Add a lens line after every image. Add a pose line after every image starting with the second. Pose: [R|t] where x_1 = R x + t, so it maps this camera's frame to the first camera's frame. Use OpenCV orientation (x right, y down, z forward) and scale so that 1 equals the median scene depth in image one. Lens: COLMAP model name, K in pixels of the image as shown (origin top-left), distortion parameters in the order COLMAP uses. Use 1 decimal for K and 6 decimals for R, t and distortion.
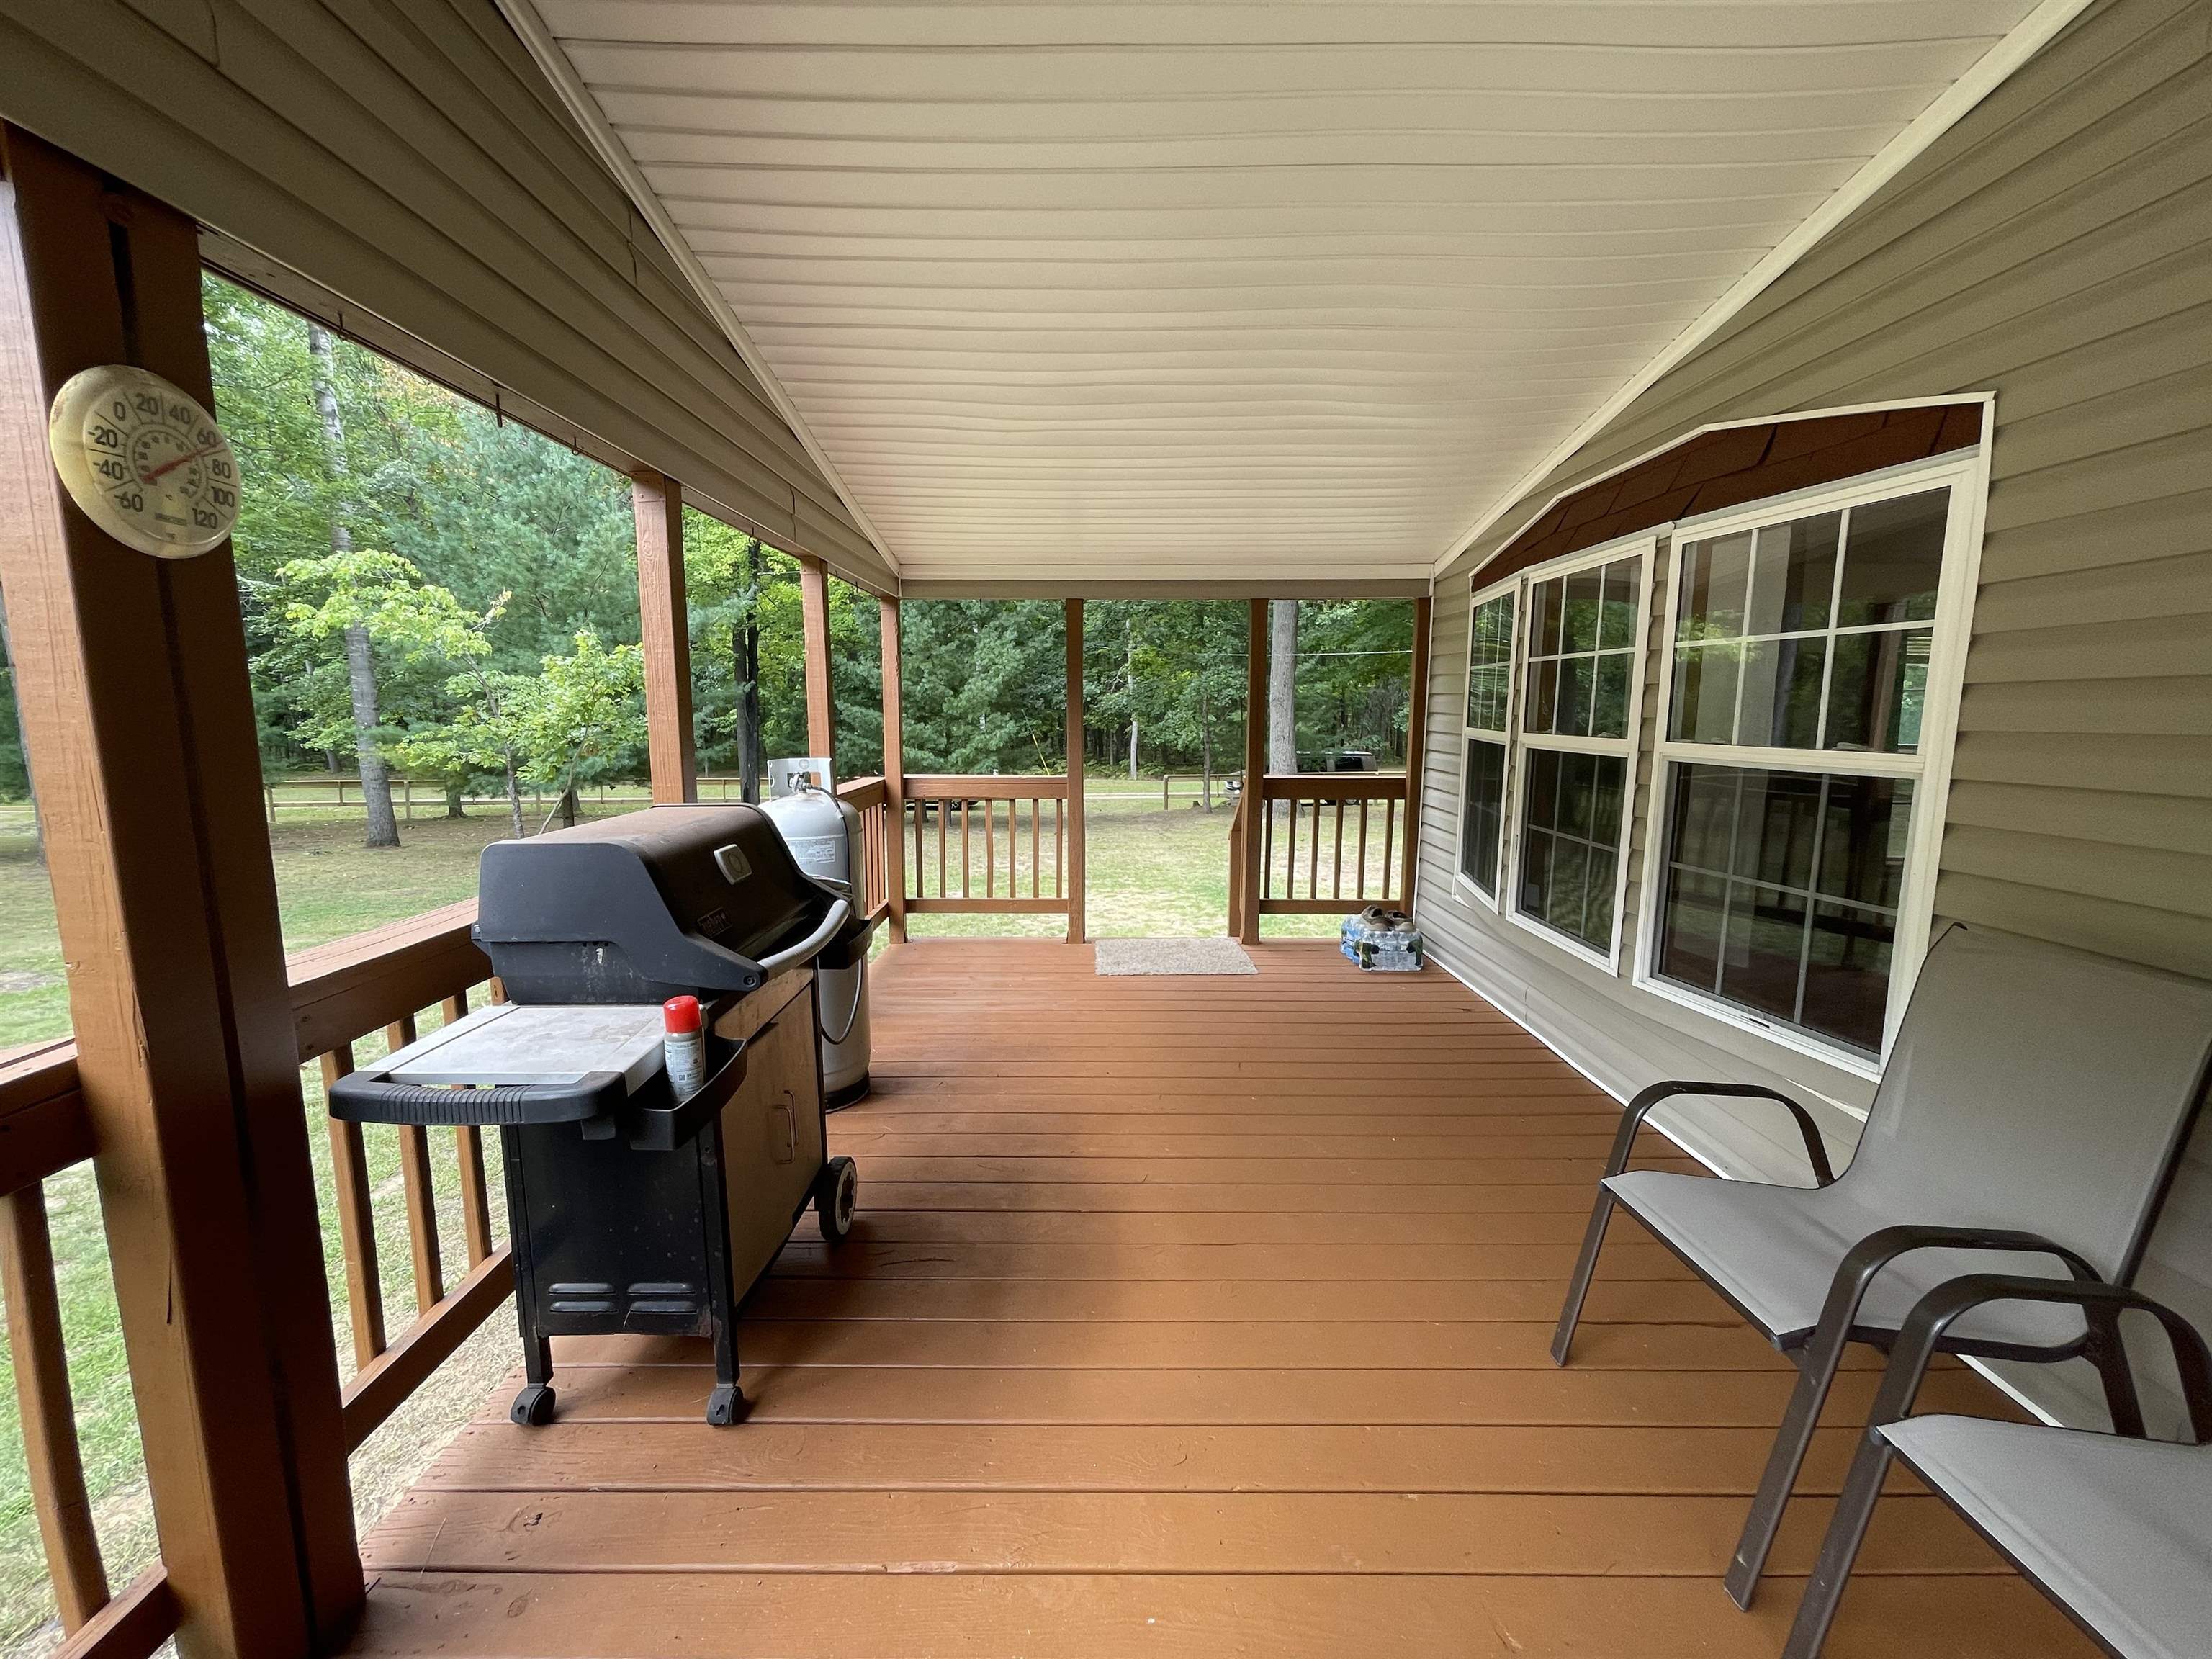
lens RADIAL K [[891.4, 0, 1097.0], [0, 891.4, 829.9], [0, 0, 1]] dist [-0.001527, -0.000150]
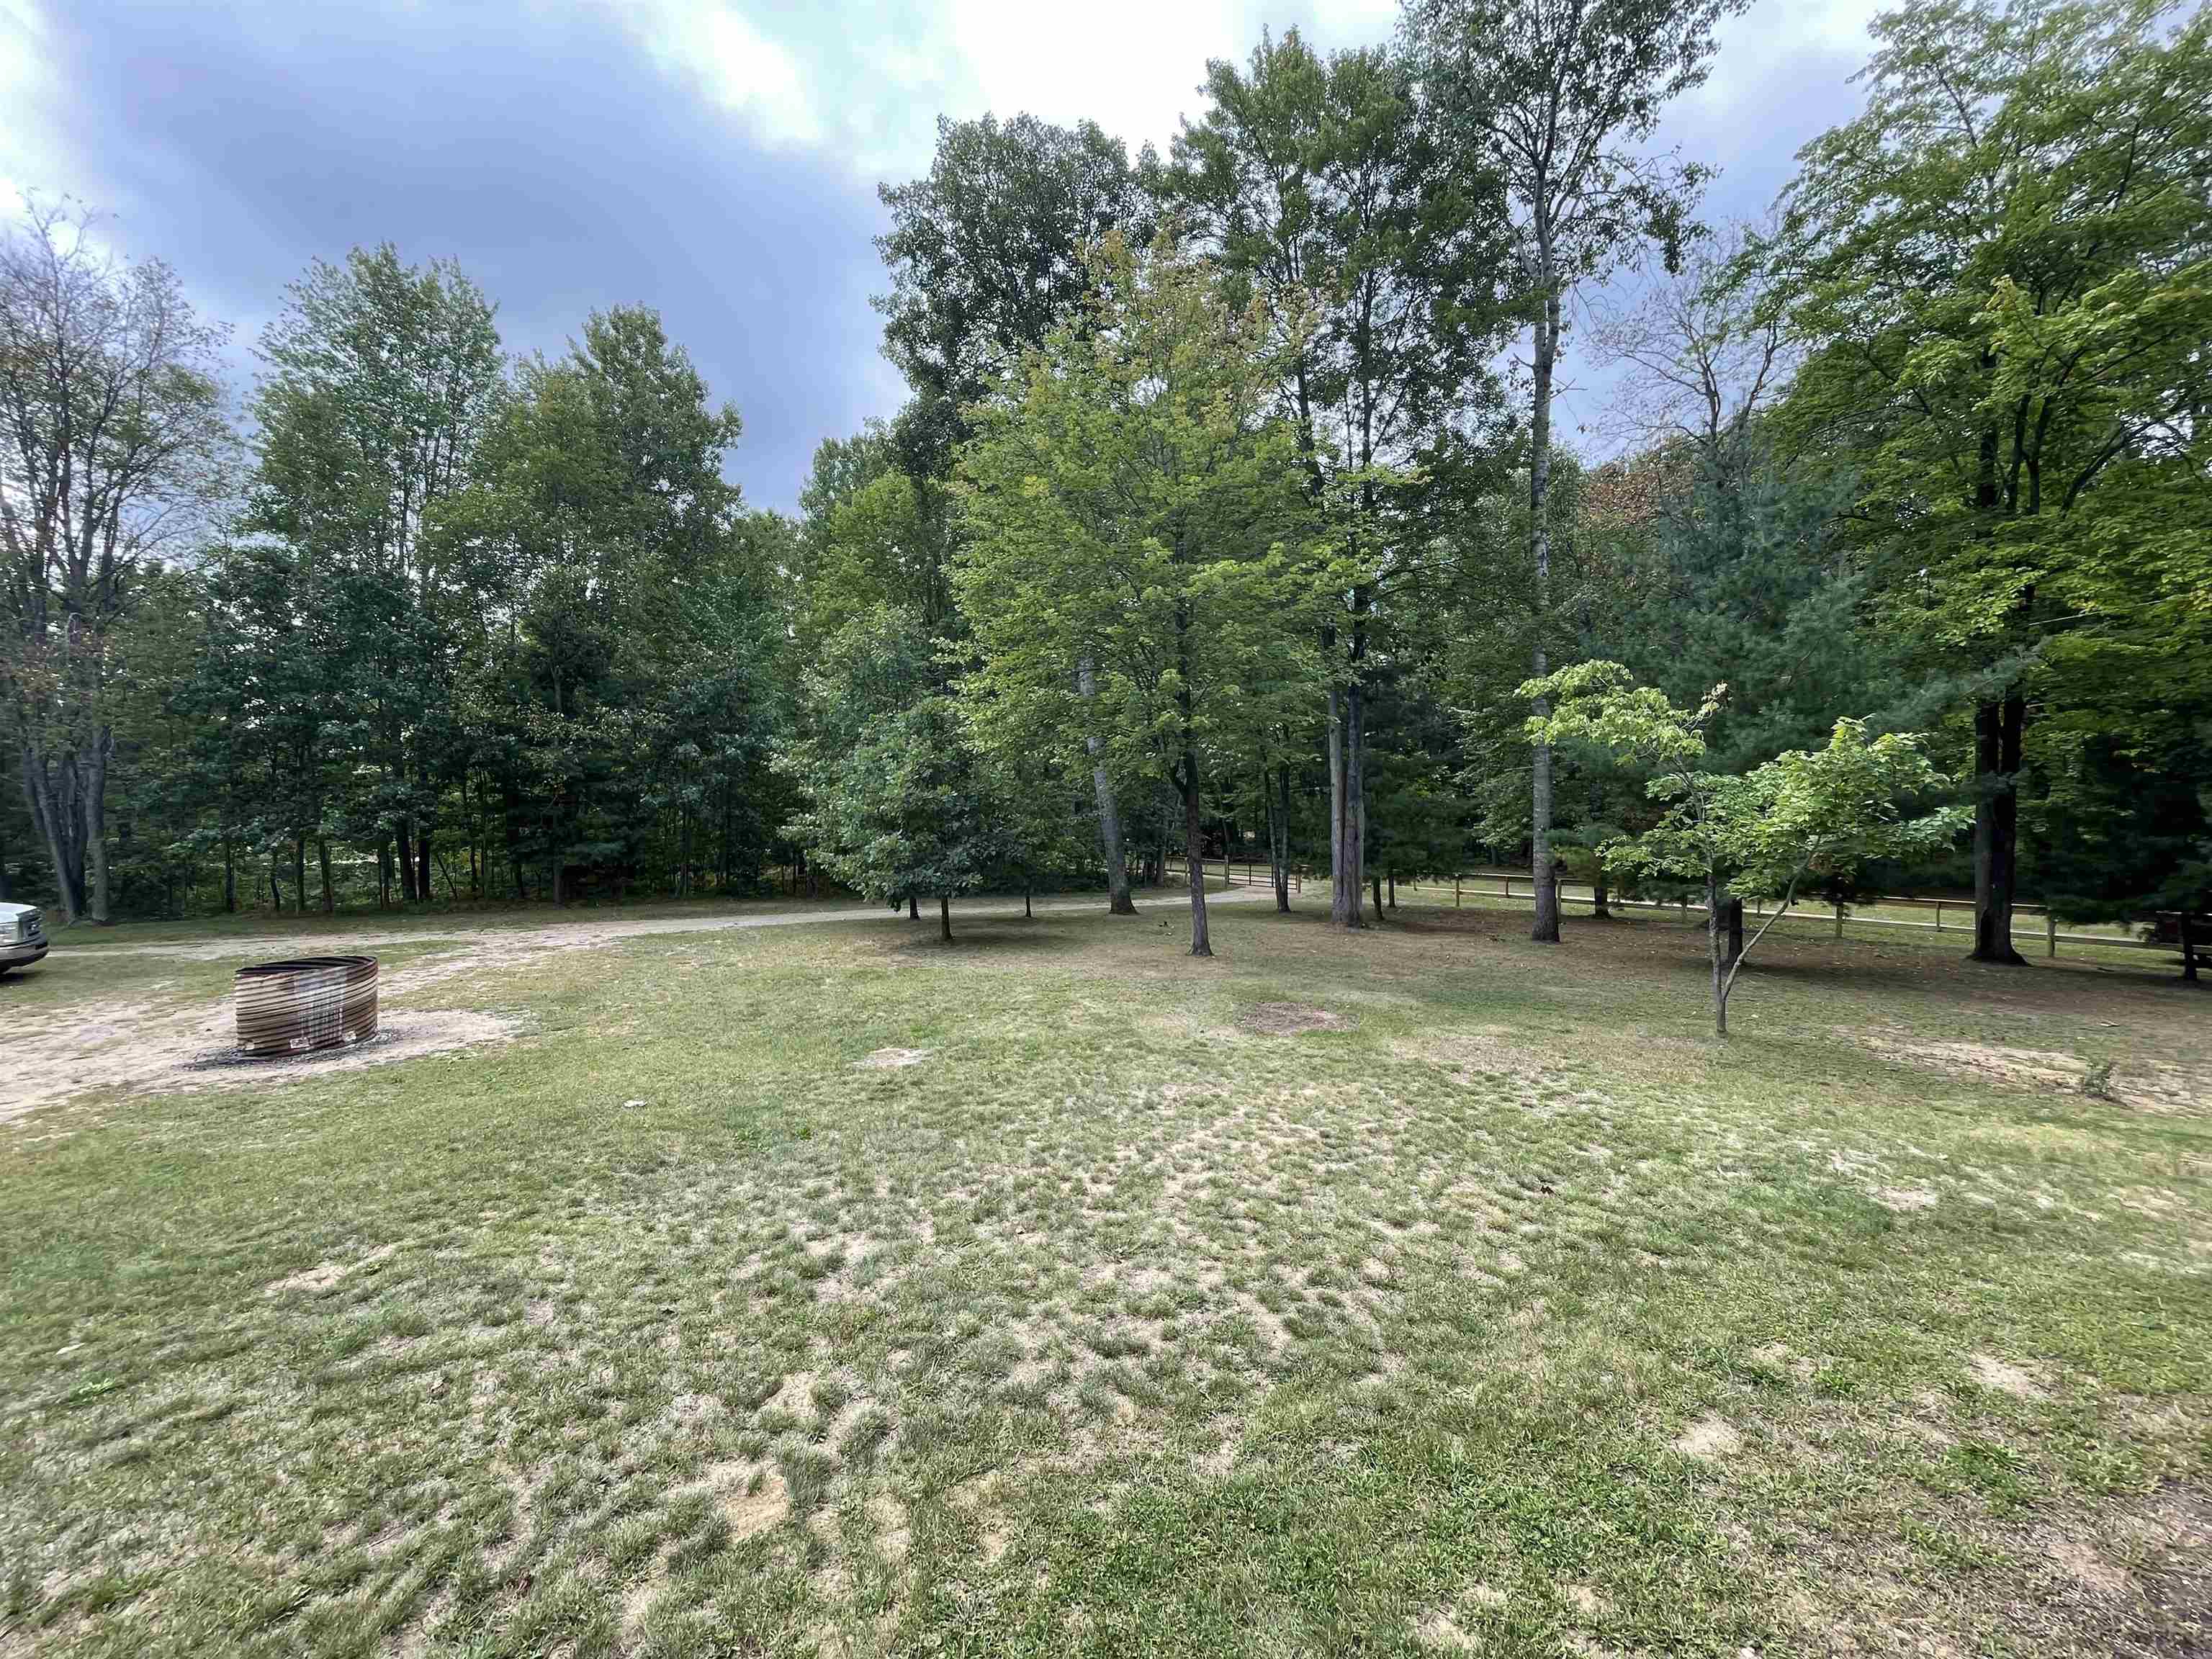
lens RADIAL K [[891.4, 0, 1097.0], [0, 891.4, 829.9], [0, 0, 1]] dist [-0.001527, -0.000150]
pose [[0.437957, 0.009856, -0.898942, -0.126362], [-0.112652, 0.992660, -0.044000, -0.008326], [0.891910, 0.120537, 0.435852, 0.055259]]
